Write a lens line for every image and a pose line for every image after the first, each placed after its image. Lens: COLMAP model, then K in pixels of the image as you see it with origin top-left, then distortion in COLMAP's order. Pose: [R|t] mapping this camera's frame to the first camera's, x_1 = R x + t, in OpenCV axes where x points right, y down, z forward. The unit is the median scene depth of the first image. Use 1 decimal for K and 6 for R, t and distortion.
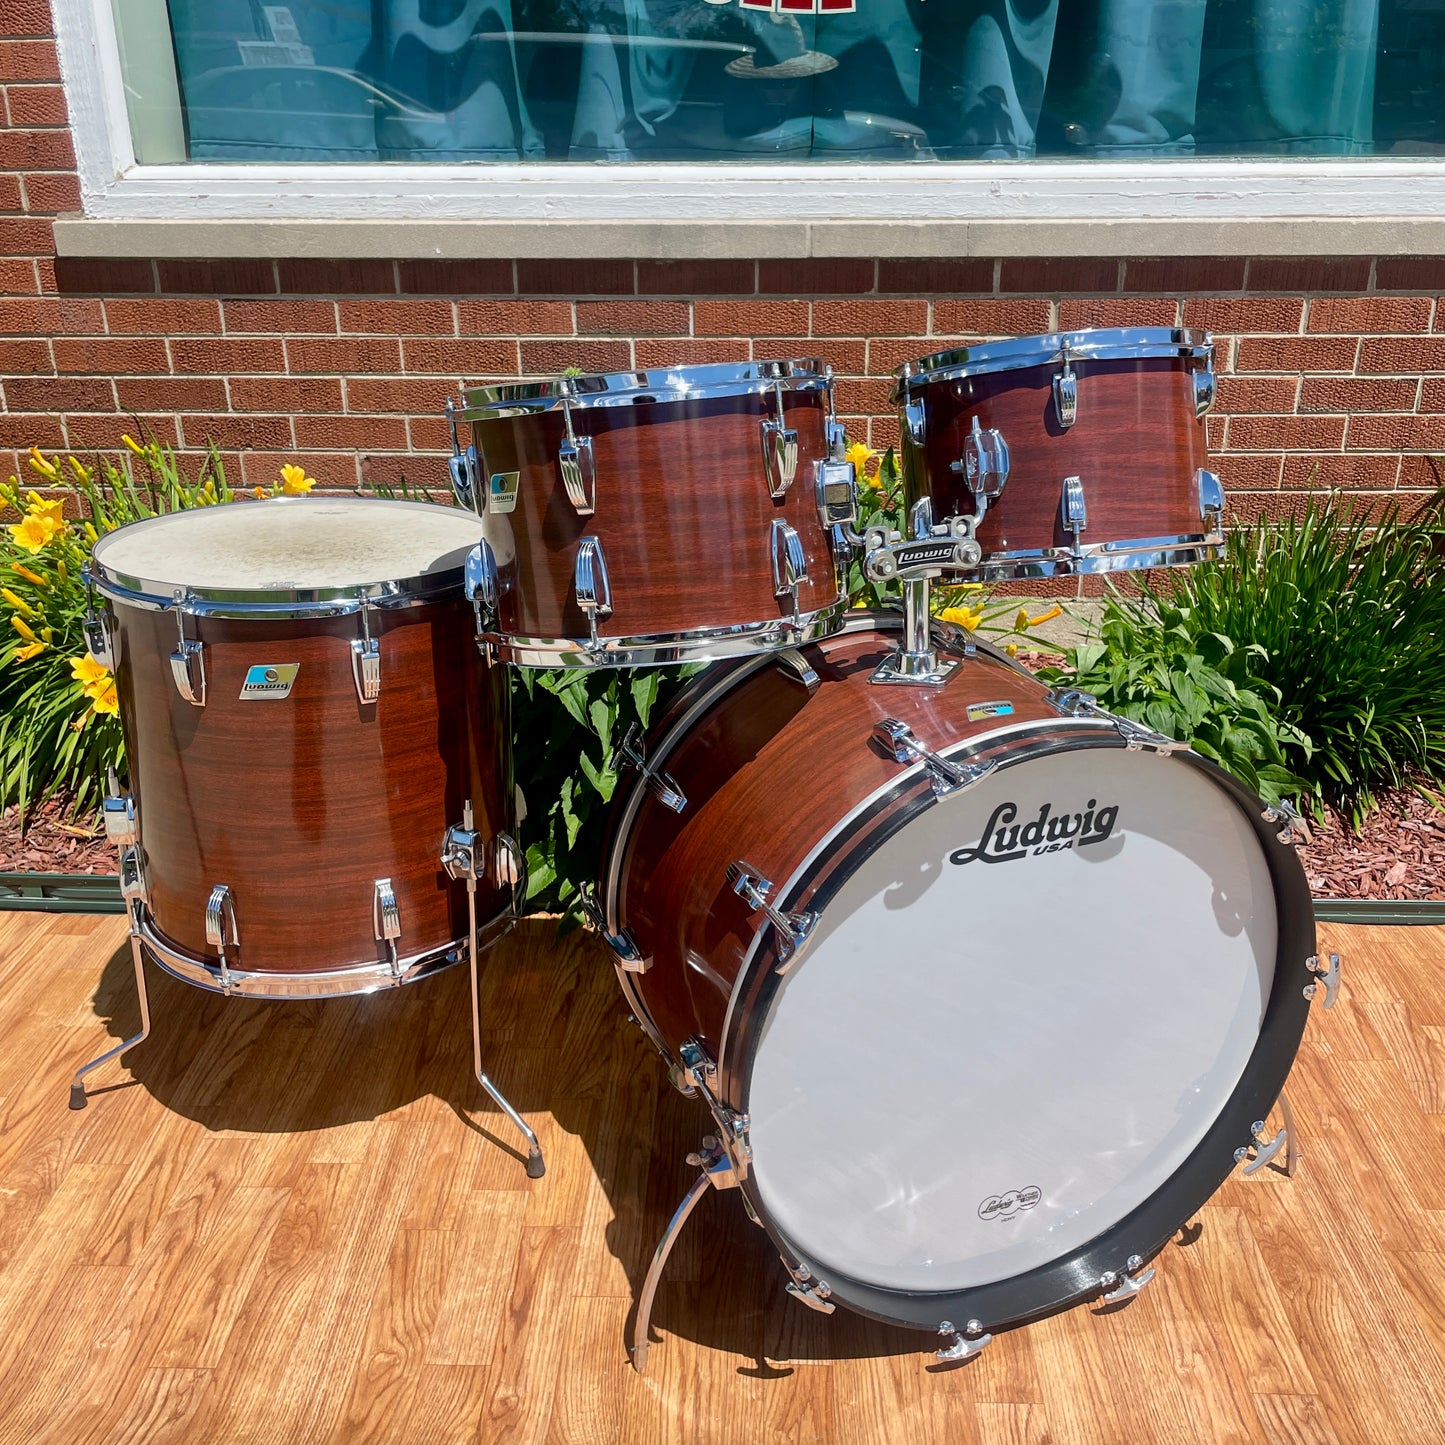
lens RADIAL K [[1467.9, 0, 733.1], [0, 1467.9, 723.5], [0, 0, 1]] dist [0.081266, -0.114038]
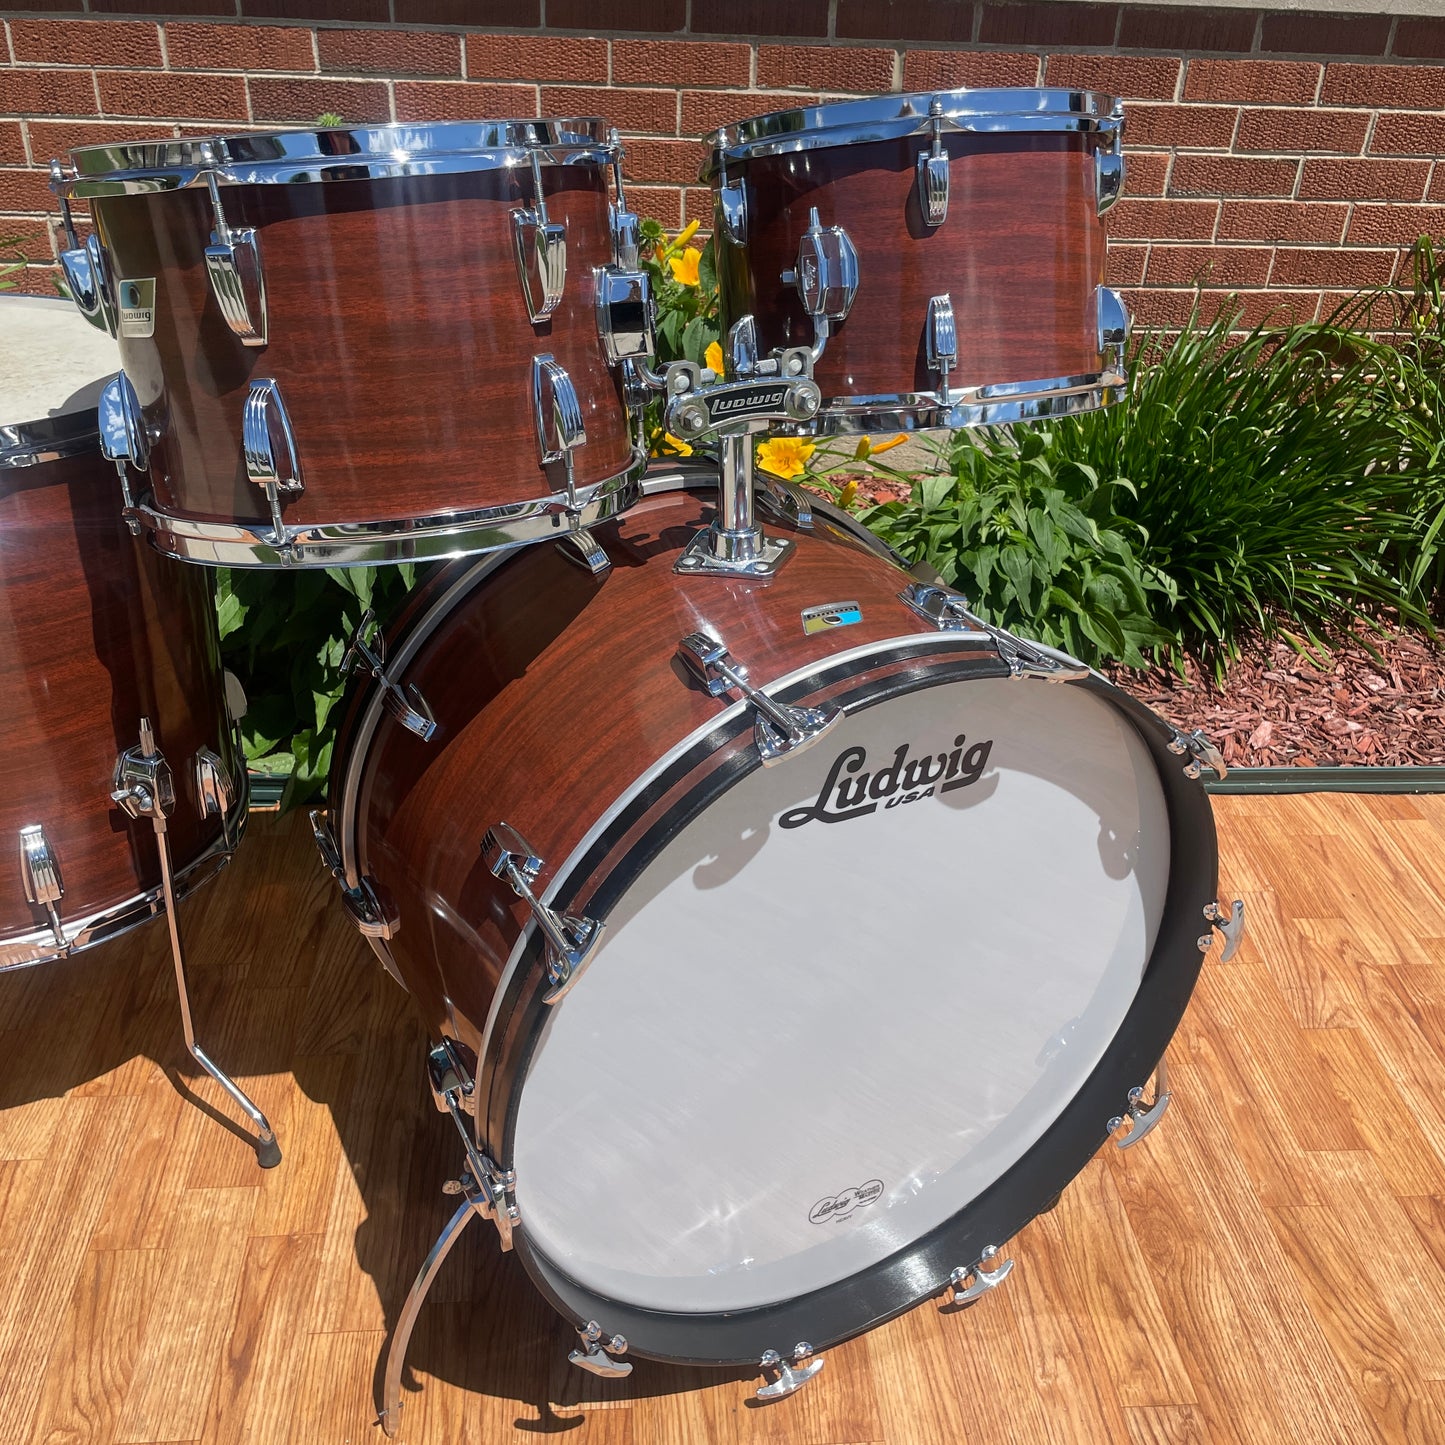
lens RADIAL K [[1463.0, 0, 732.6], [0, 1463.0, 720.1], [0, 0, 1]] dist [0.079185, -0.113931]
pose [[0.992962, -0.018082, 0.117044, 0.020999], [0.000518, 0.988929, 0.148389, -0.041153], [-0.118431, -0.147284, 0.981978, 0.155424]]
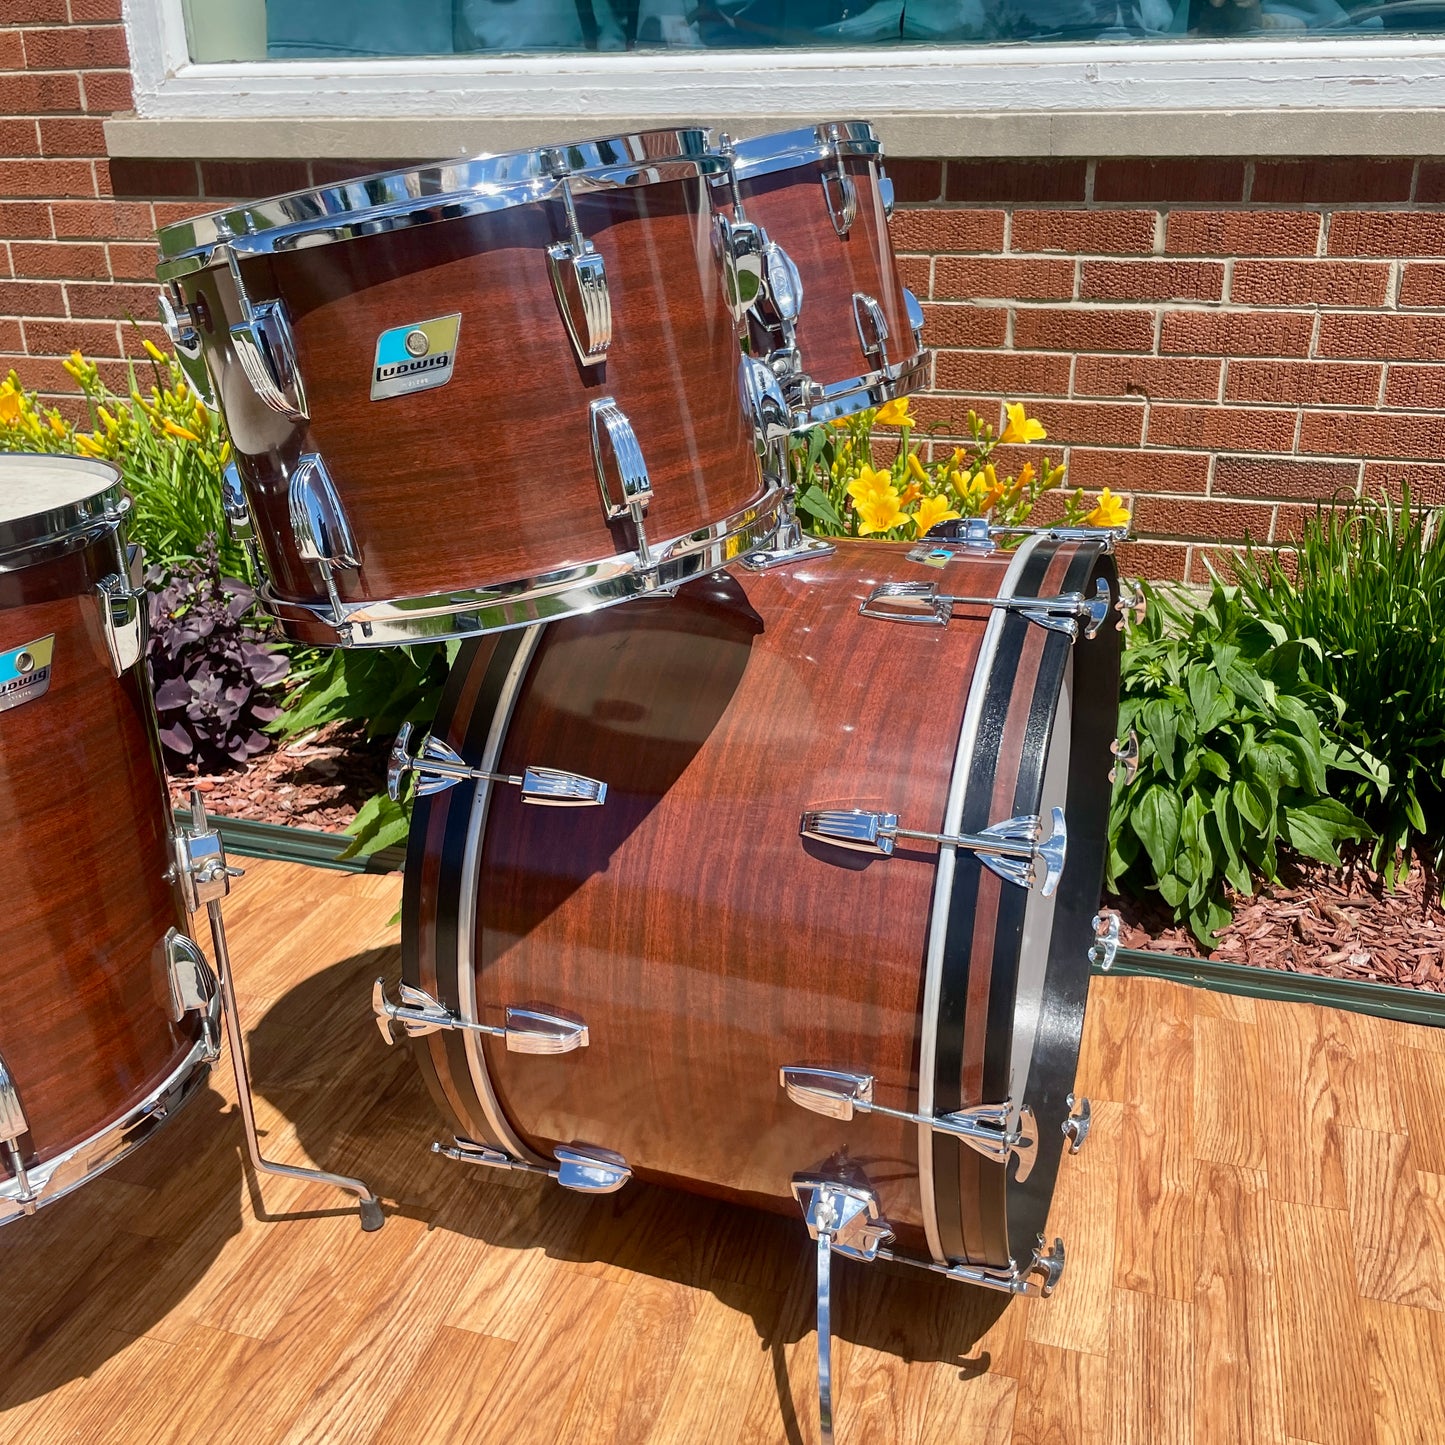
lens RADIAL K [[1463.7, 0, 720.0], [0, 1463.7, 712.4], [0, 0, 1]] dist [0.070487, -0.099171]
pose [[0.965950, 0.093025, -0.241425, 0.249604], [-0.096108, 0.995370, -0.001001, 0.015176], [0.240214, 0.024170, 0.970419, 0.194062]]
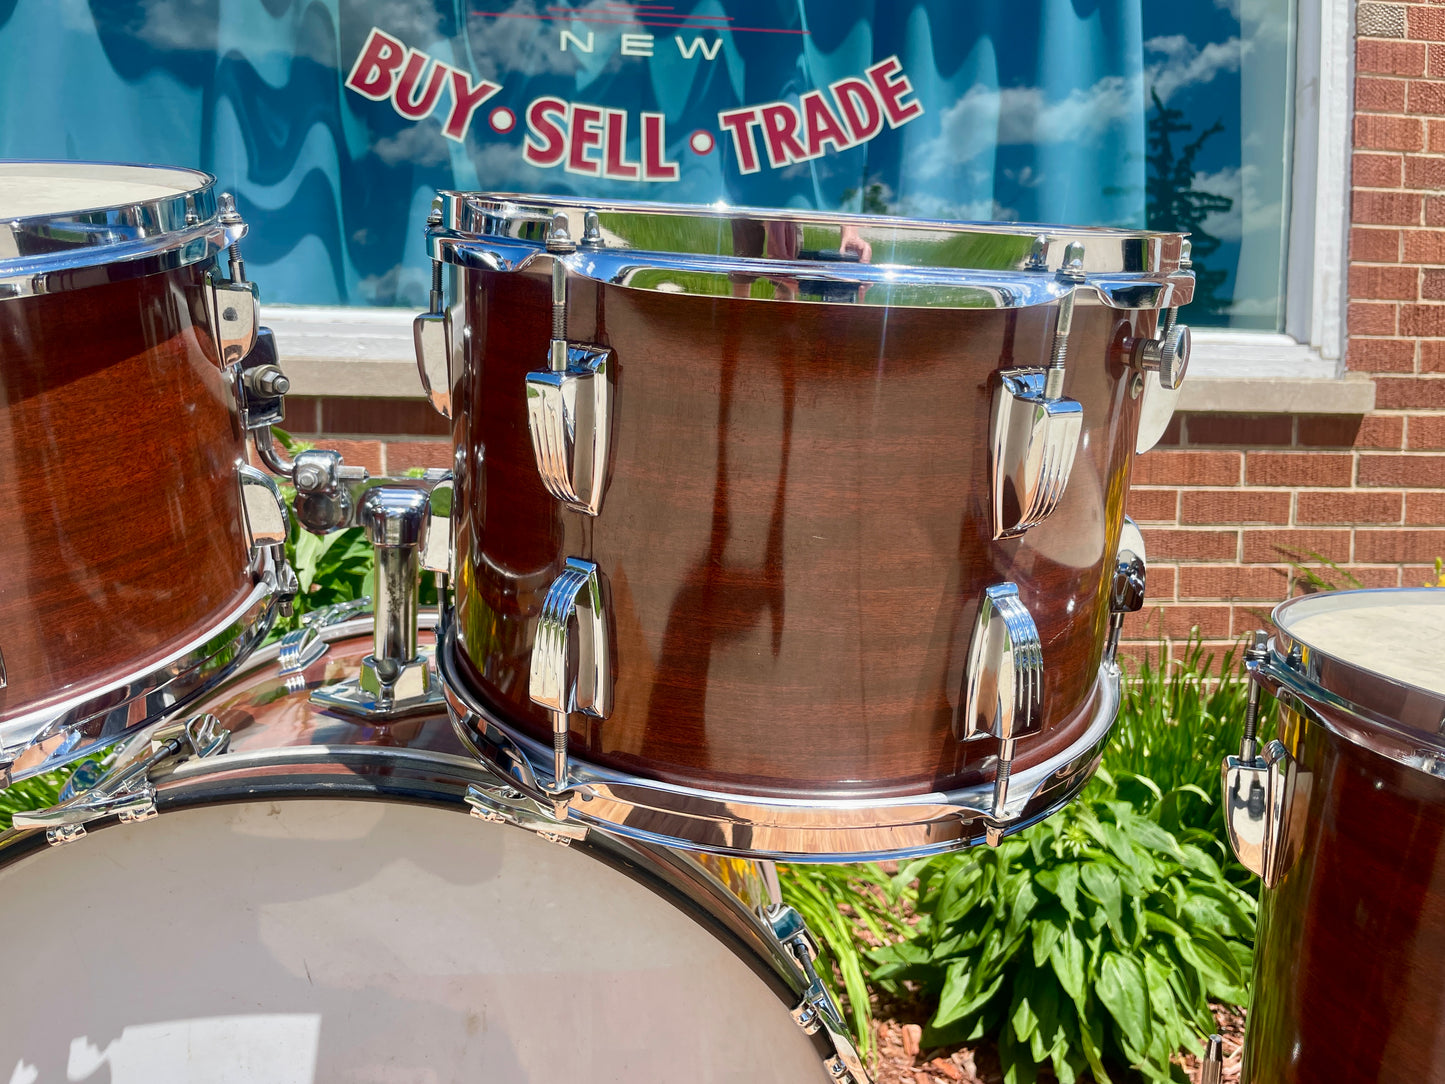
lens RADIAL K [[1107.2, 0, 726.2], [0, 1107.2, 532.5], [0, 0, 1]] dist [0.068943, -0.106772]
pose [[0.990393, 0.006926, 0.138109, 0.011328], [0.038602, 0.945192, -0.324225, 0.004615], [-0.132785, 0.326441, 0.935844, 0.411425]]
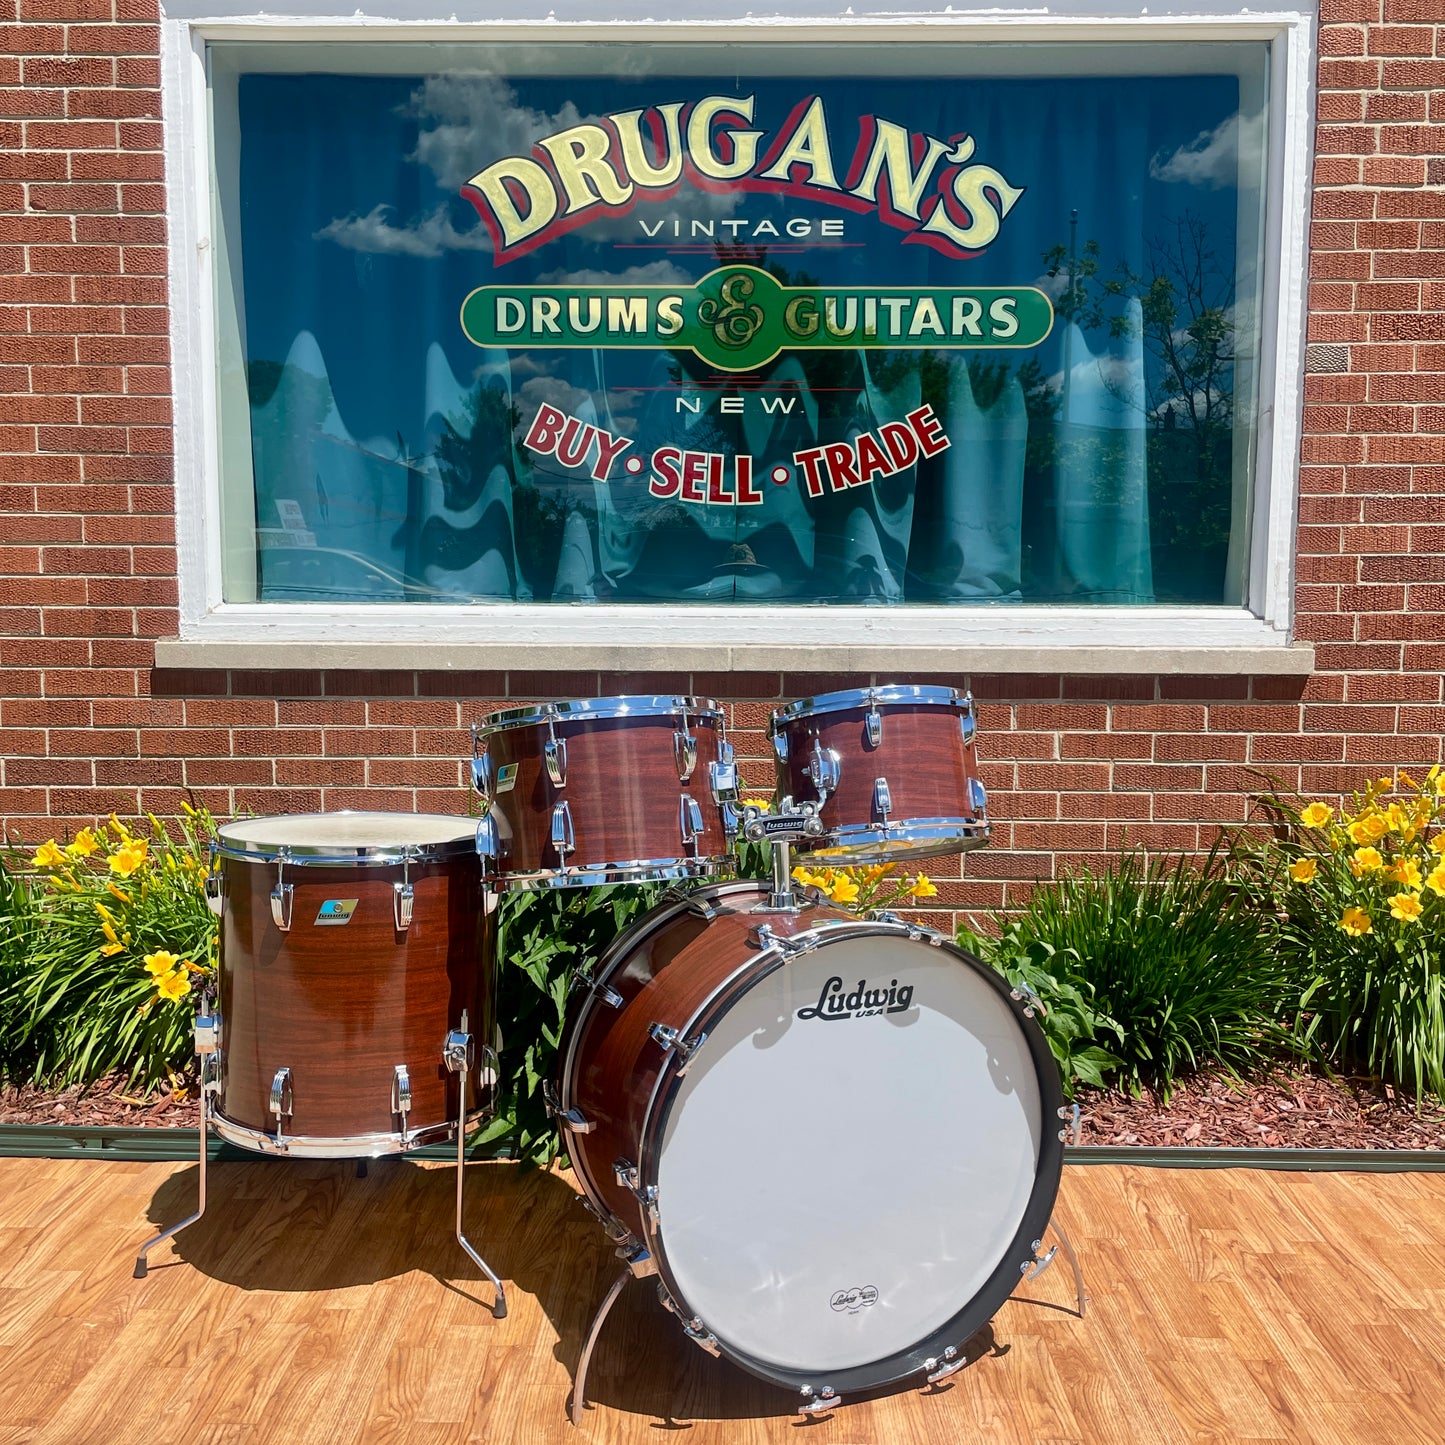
lens RADIAL K [[1472.3, 0, 718.0], [0, 1472.3, 727.9], [0, 0, 1]] dist [0.099017, -0.150115]
pose [[0.999856, 0.007305, 0.015326, 0.024326], [-0.002457, 0.955466, -0.295092, 0.146964], [-0.016799, 0.295012, 0.955346, -0.291993]]
